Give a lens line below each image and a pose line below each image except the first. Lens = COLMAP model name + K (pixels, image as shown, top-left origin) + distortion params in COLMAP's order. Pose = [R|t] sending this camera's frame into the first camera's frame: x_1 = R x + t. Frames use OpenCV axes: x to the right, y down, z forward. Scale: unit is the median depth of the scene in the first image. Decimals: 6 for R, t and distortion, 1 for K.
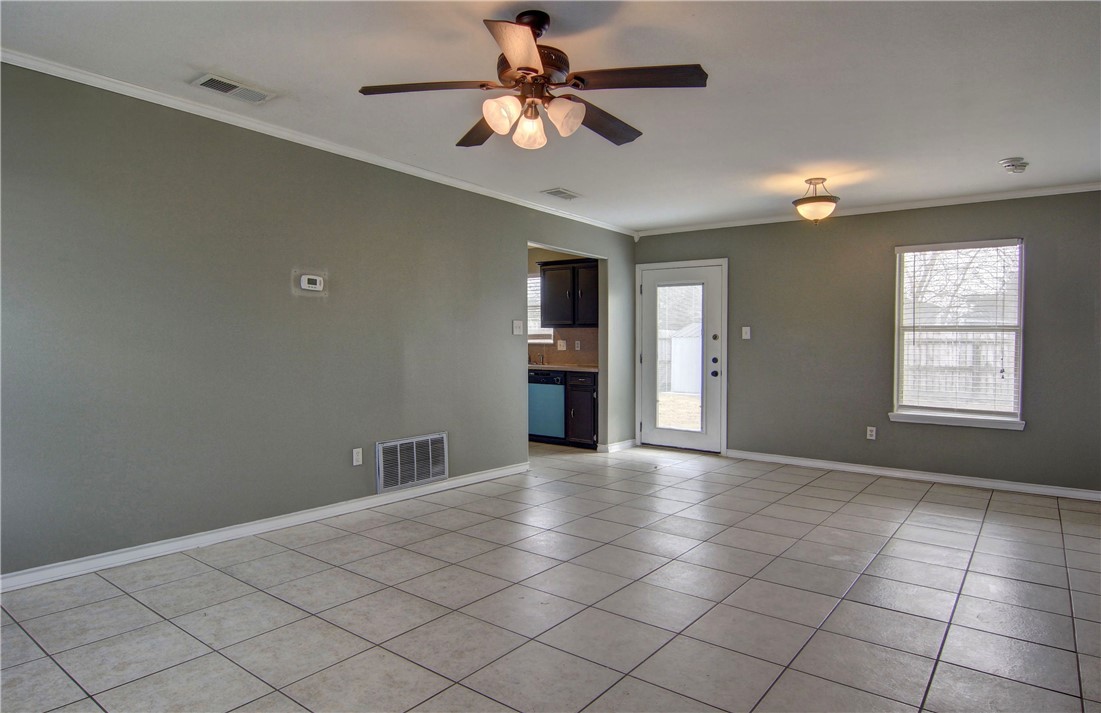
lens RADIAL K [[643.1, 0, 547.1], [0, 643.1, 358.3], [0, 0, 1]] dist [-0.017132, -0.000782]
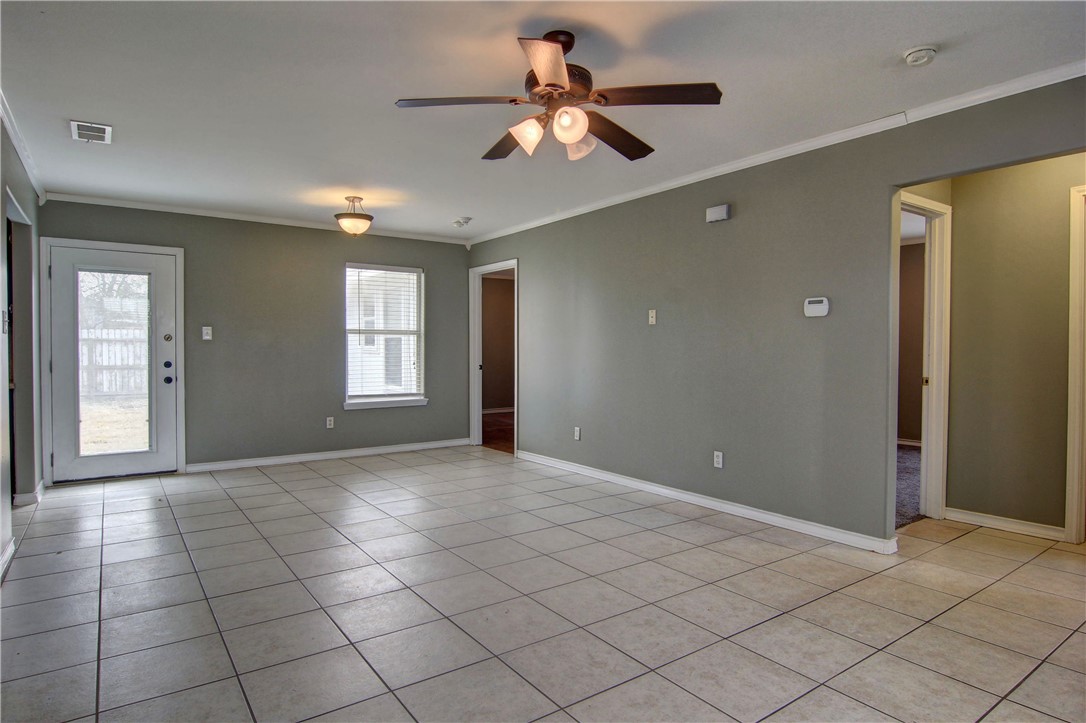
lens RADIAL K [[616.0, 0, 549.5], [0, 616.0, 359.5], [0, 0, 1]] dist [0.001014, -0.015829]
pose [[0.270149, -0.022905, 0.962546, -0.397870], [0.032160, 0.999374, 0.014755, 0.000721], [-0.962281, 0.026970, 0.270716, 0.285833]]
